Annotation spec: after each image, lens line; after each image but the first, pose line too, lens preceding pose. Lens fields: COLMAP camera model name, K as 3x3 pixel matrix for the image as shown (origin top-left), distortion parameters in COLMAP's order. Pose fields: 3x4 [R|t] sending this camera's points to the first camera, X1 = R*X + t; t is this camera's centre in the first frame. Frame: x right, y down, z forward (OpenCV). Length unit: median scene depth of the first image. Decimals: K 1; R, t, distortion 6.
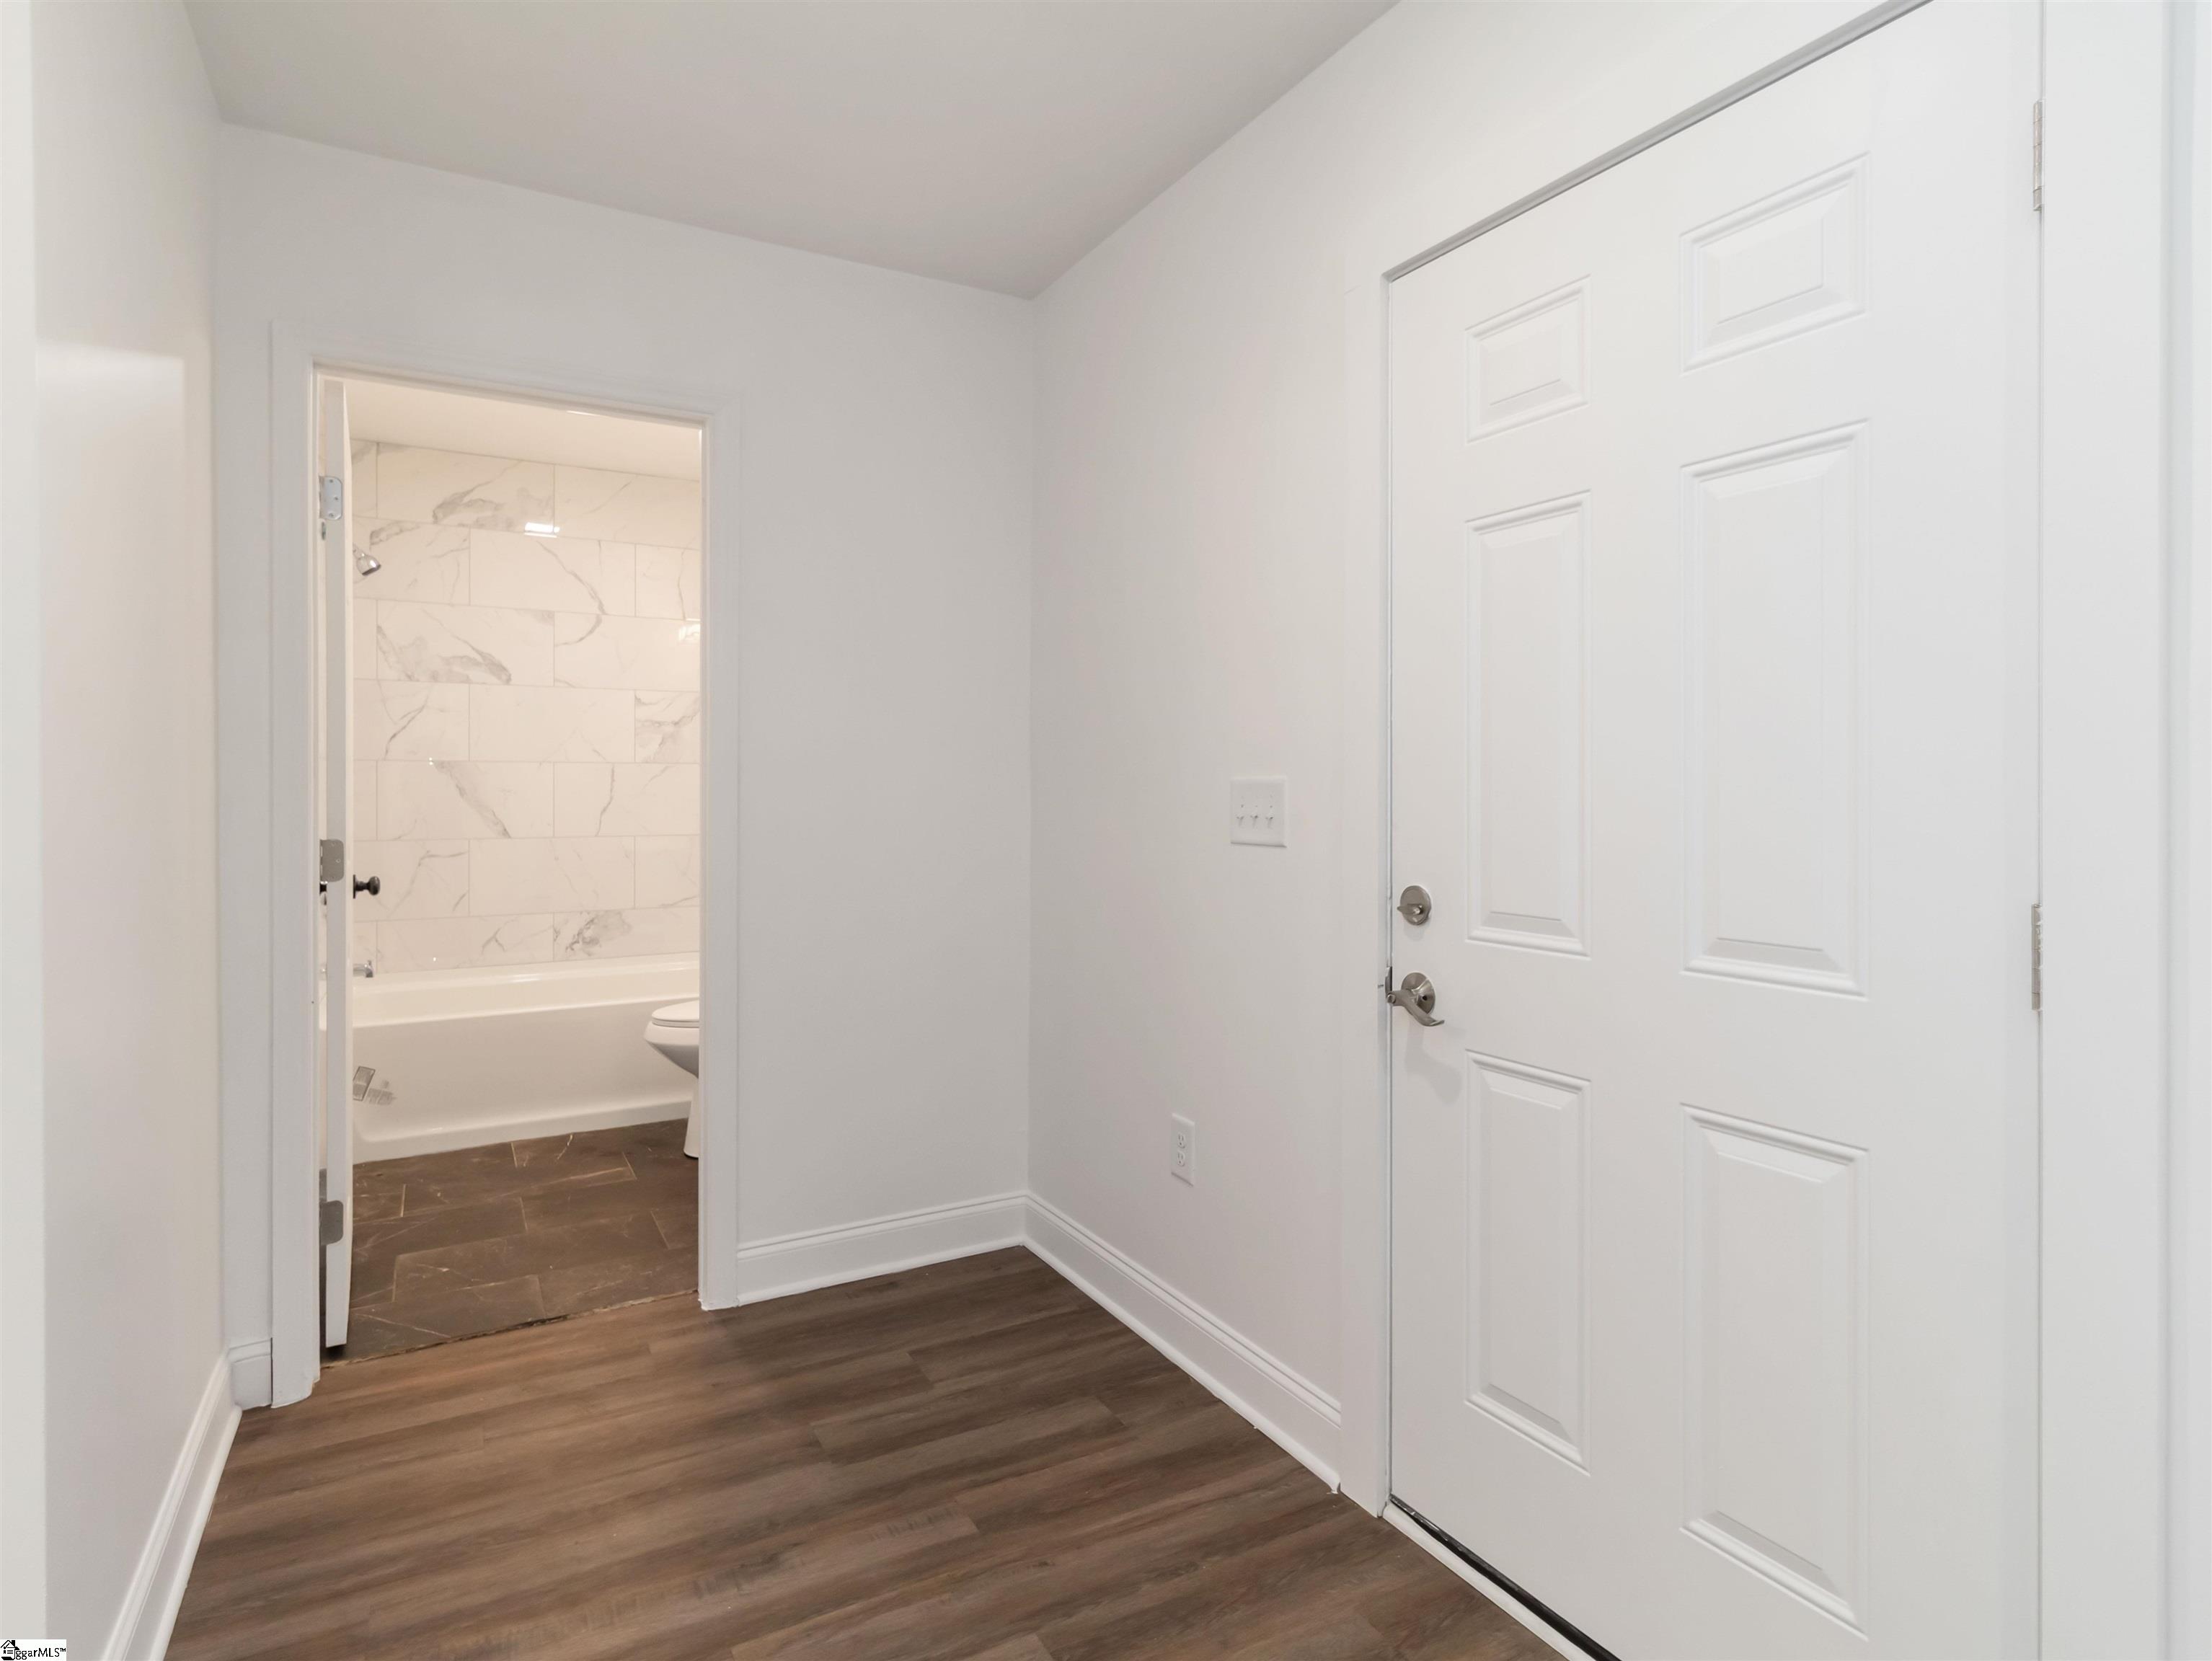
lens RADIAL K [[1176.1, 0, 1107.6], [0, 1176.1, 835.7], [0, 0, 1]] dist [0.000772, 0.000754]
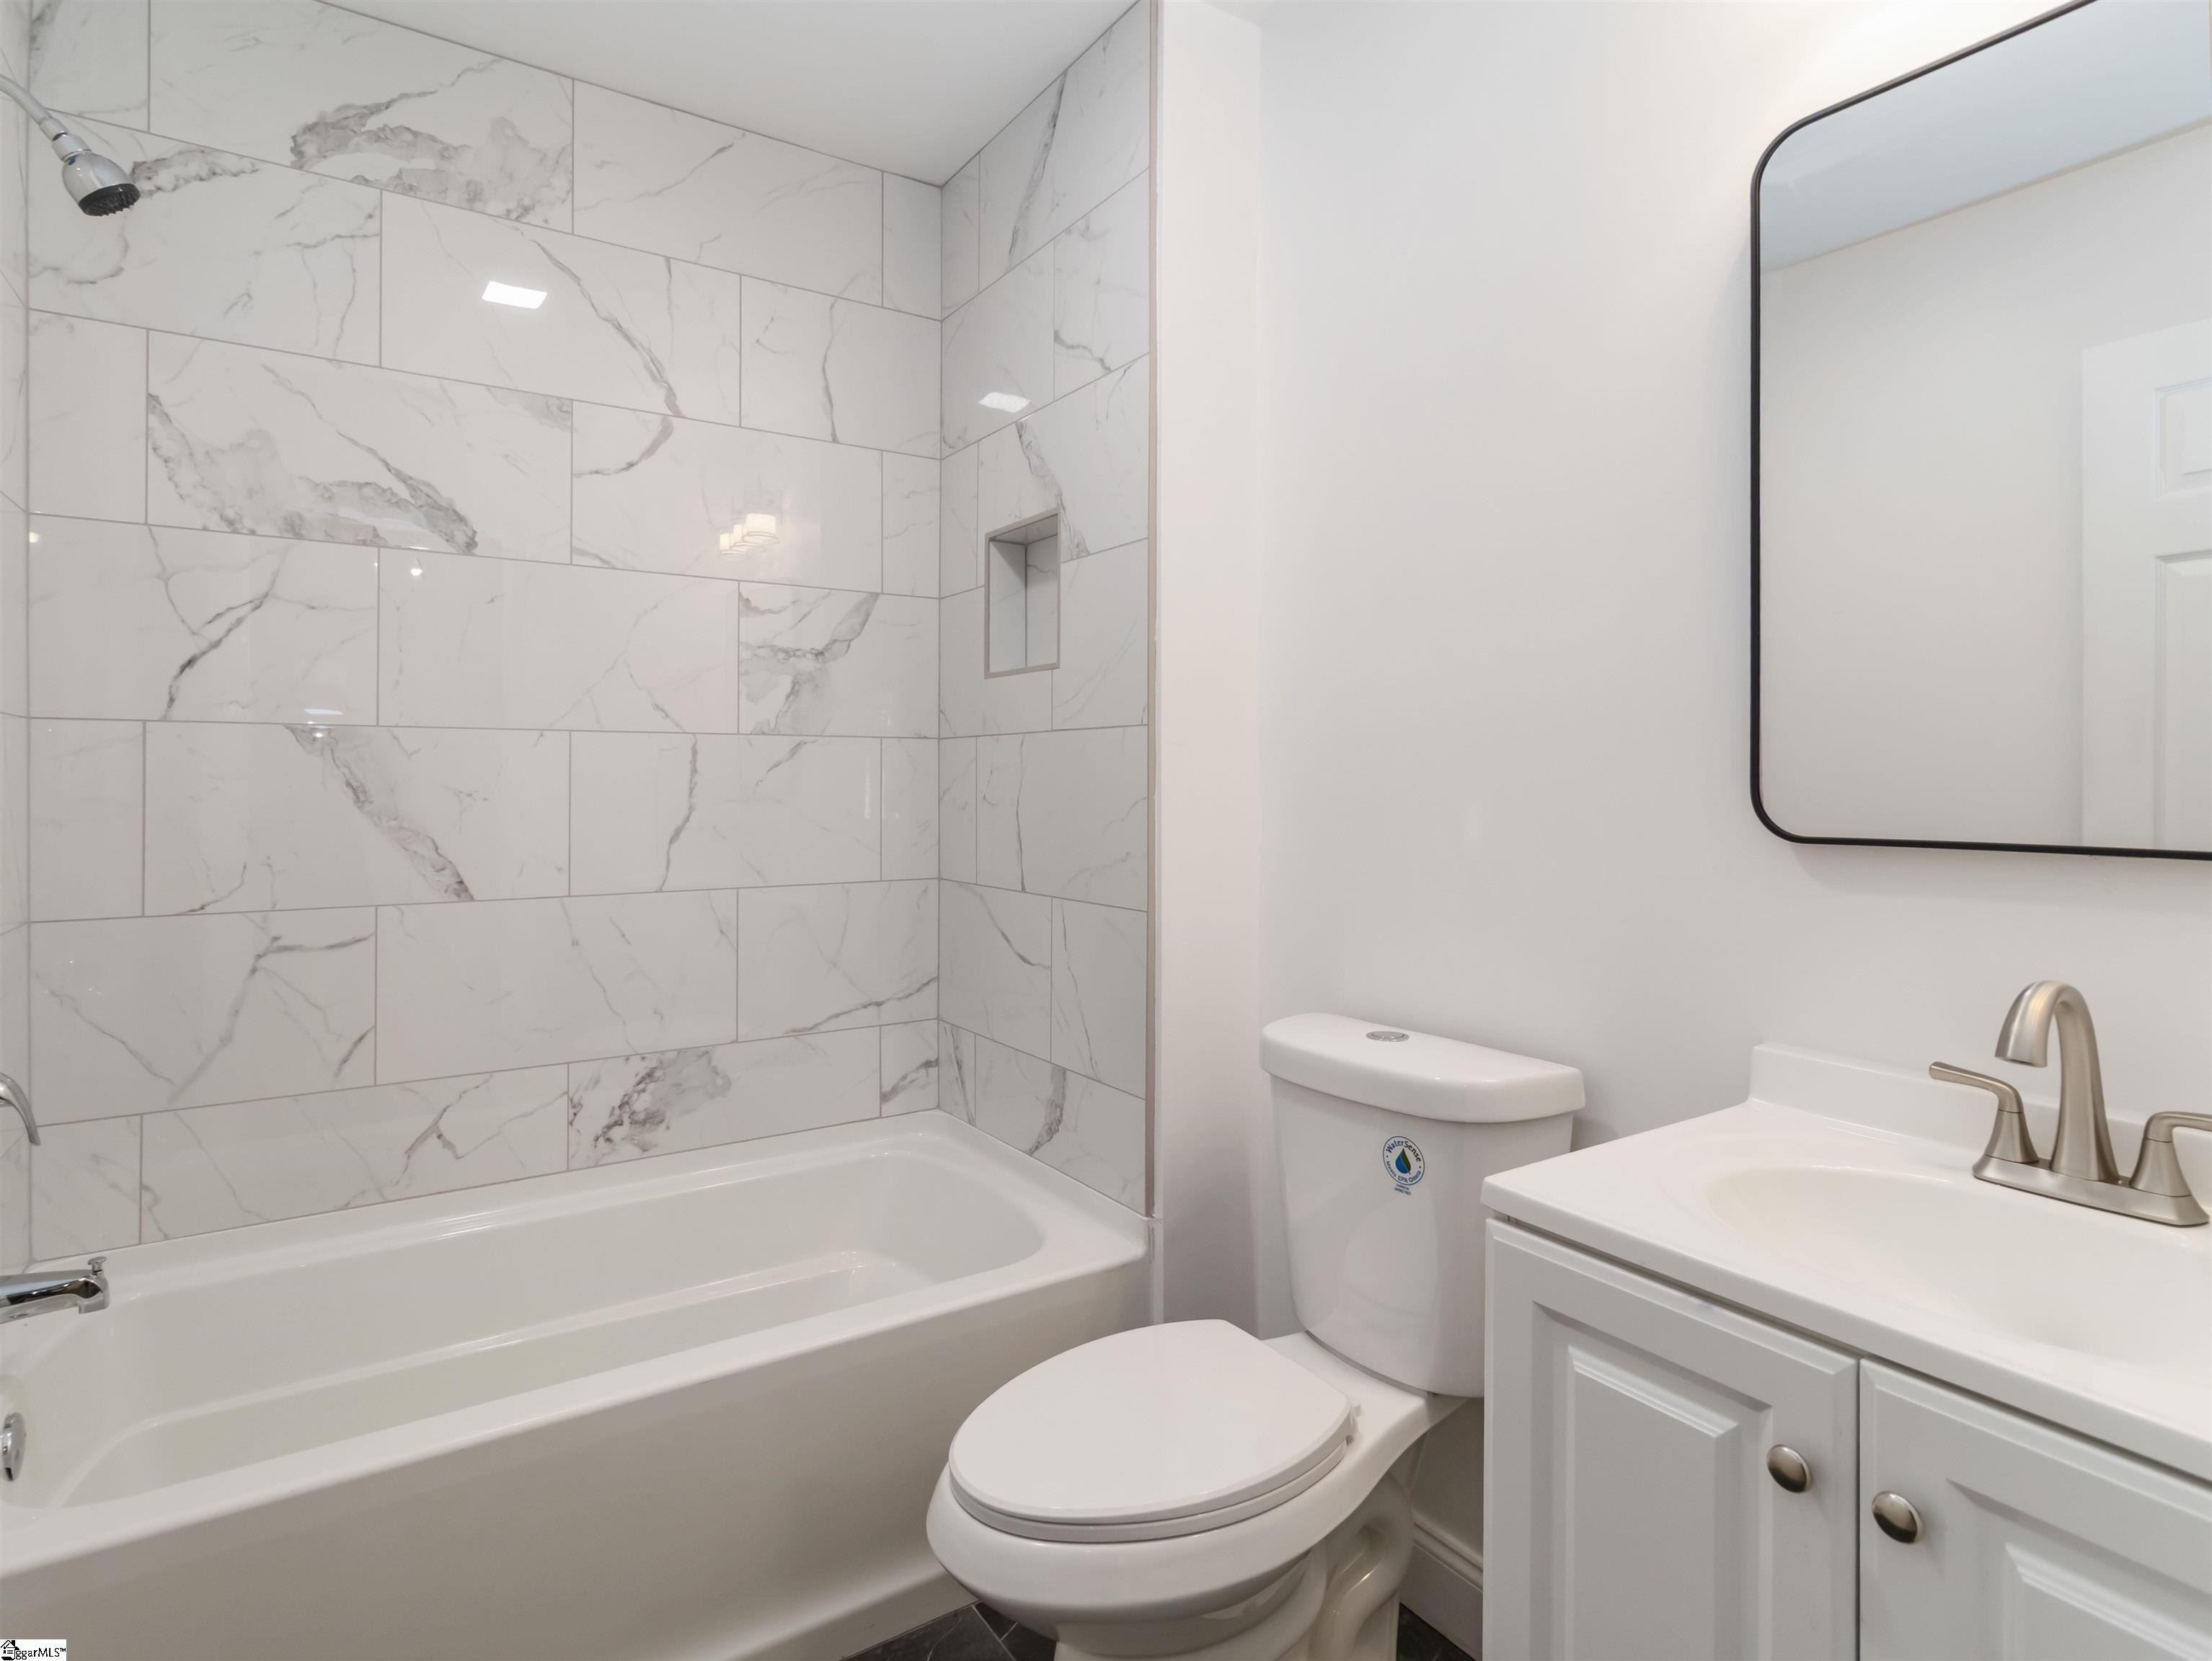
lens RADIAL K [[1176.1, 0, 1105.5], [0, 1176.1, 814.0], [0, 0, 1]] dist [0.000772, 0.000754]
pose [[0.998185, -0.008696, 0.059588, -0.300385], [0.010260, 0.999610, -0.025987, -0.016901], [-0.059339, 0.026552, 0.997885, 0.551231]]
